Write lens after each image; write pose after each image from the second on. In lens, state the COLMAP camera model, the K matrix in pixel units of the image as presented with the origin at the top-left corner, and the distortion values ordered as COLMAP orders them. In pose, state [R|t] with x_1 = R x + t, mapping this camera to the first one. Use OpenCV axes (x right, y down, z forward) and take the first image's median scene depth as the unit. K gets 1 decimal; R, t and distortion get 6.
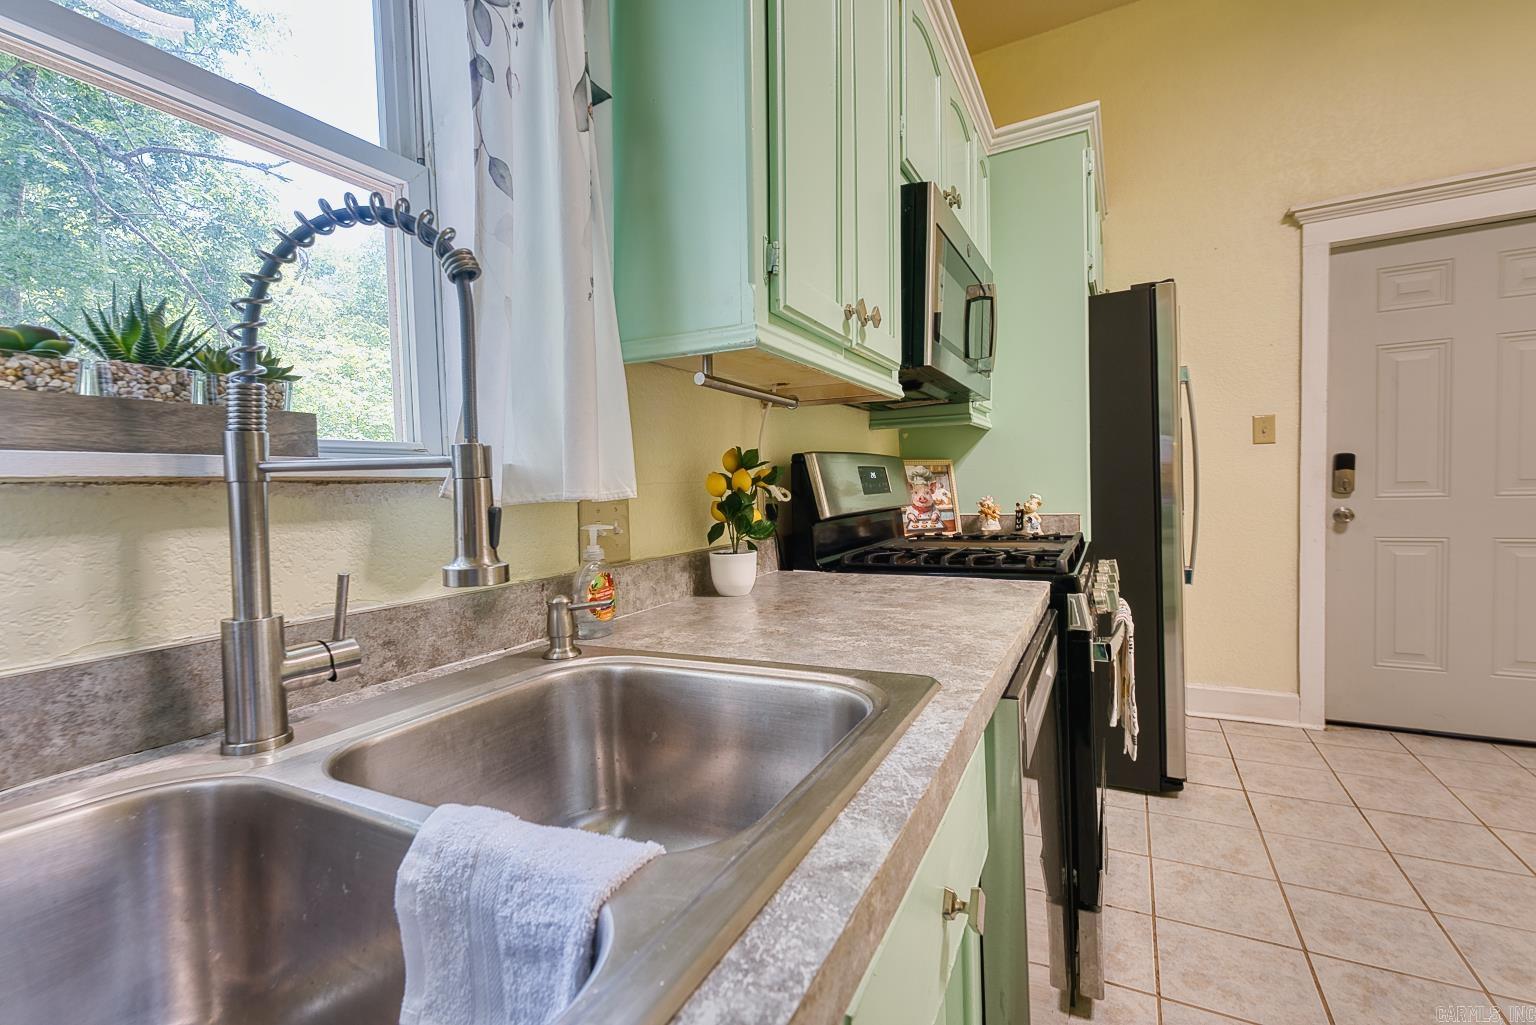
lens RADIAL K [[679.2, 0, 768.8], [0, 679.2, 510.0], [0, 0, 1]] dist [0.003671, 0.000592]
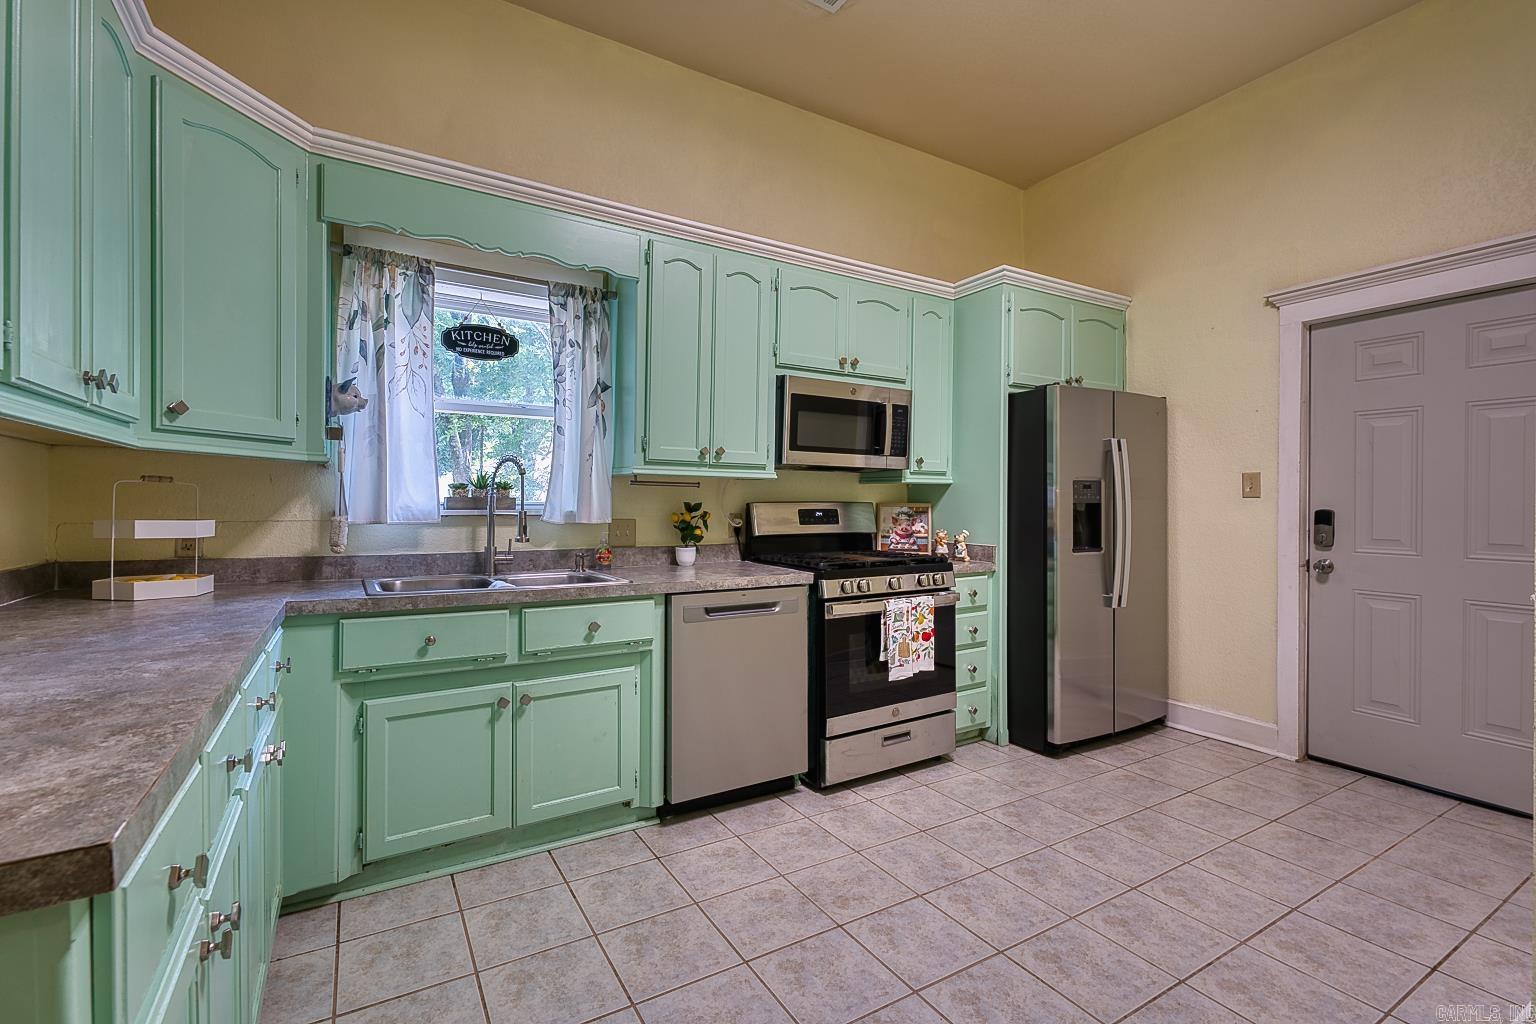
lens RADIAL K [[679.2, 0, 757.3], [0, 679.2, 506.7], [0, 0, 1]] dist [0.003671, 0.000592]
pose [[0.855021, 0.040432, -0.517014, 0.722025], [-0.050982, 0.998680, -0.006214, -0.039851], [0.516081, 0.031671, 0.855954, -0.459034]]
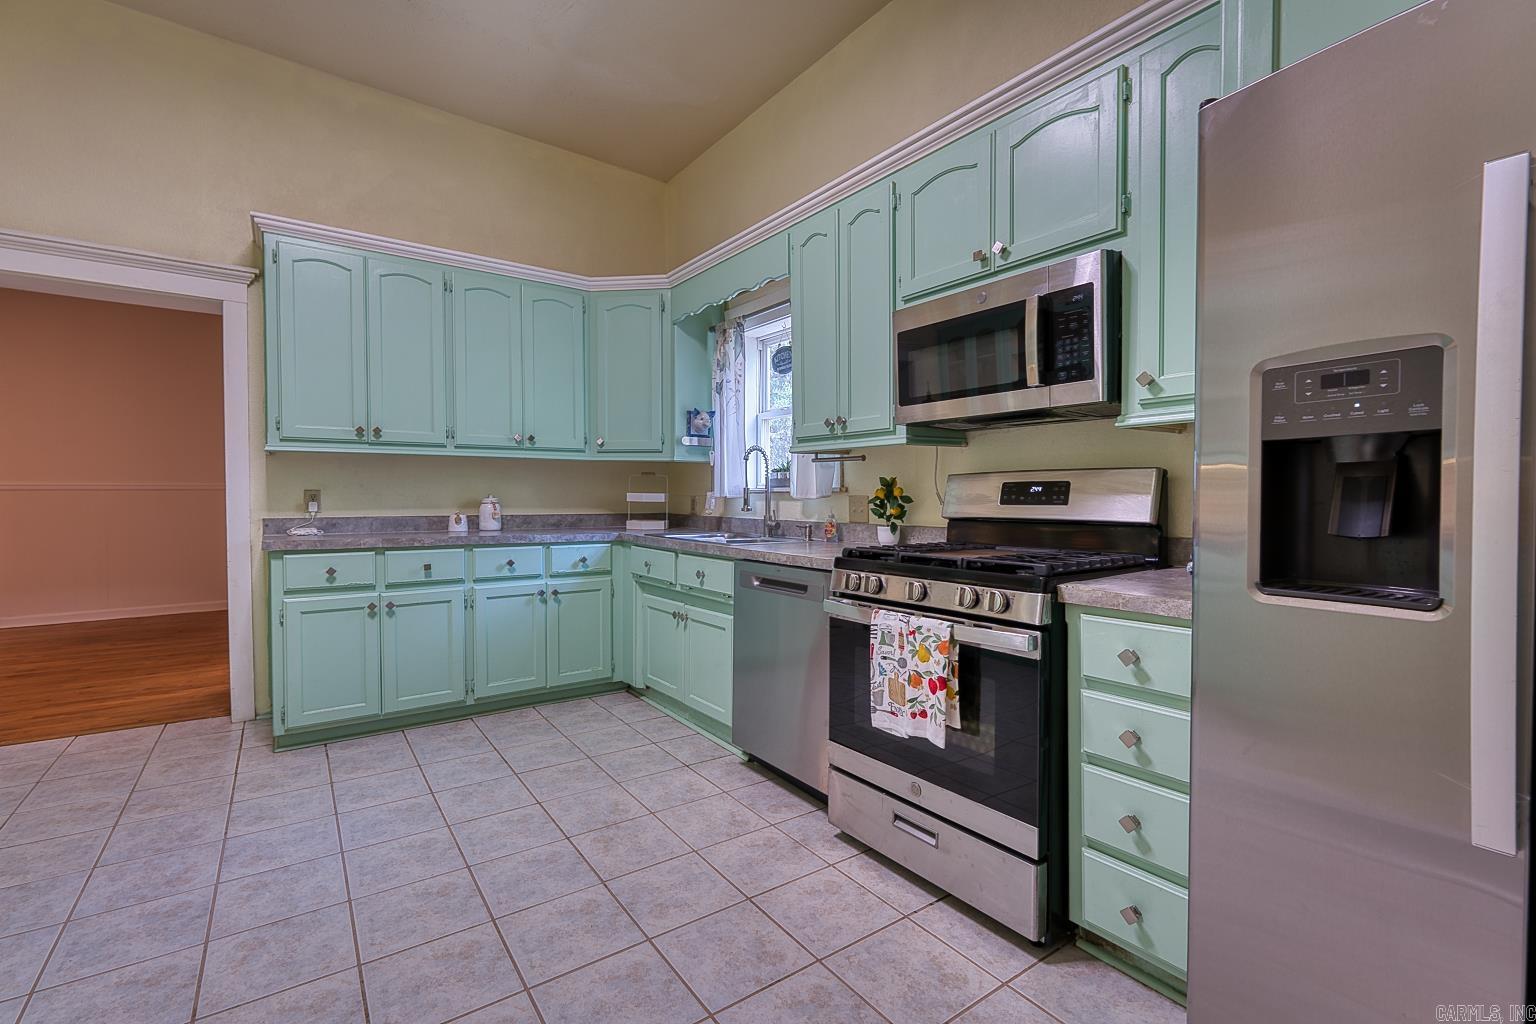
lens RADIAL K [[679.2, 0, 769.3], [0, 679.2, 510.7], [0, 0, 1]] dist [0.003671, 0.000592]
pose [[-0.444824, 0.052509, -0.894077, 1.073997], [-0.014948, 0.997706, 0.066032, -0.065010], [0.895493, 0.042738, -0.443019, 0.856847]]
